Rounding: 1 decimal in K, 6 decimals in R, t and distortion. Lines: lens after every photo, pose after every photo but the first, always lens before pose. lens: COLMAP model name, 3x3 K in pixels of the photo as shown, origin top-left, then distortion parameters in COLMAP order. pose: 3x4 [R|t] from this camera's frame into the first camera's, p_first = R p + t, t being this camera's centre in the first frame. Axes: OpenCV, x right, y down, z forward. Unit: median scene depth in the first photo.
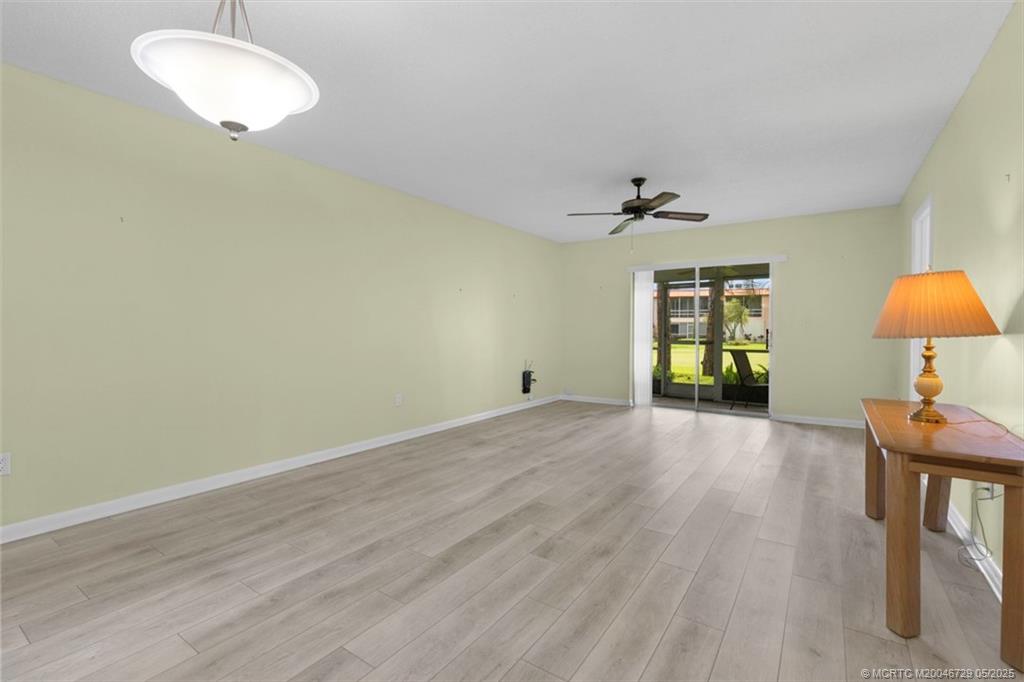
lens RADIAL K [[457.7, 0, 513.3], [0, 457.7, 337.1], [0, 0, 1]] dist [0.002396, -0.000839]
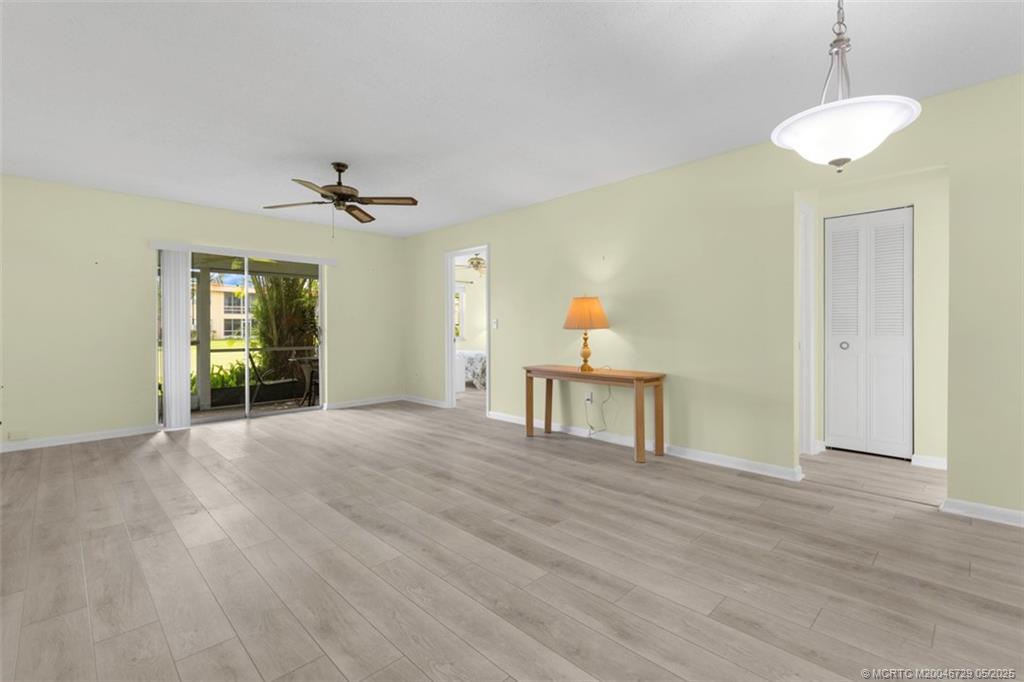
lens RADIAL K [[460.9, 0, 520.6], [0, 460.9, 331.2], [0, 0, 1]] dist [0.007424, 0.000327]
pose [[0.182207, -0.010402, 0.983205, -0.576911], [0.021311, 0.999751, 0.006628, -0.003966], [-0.983029, 0.019745, 0.182383, 0.463981]]
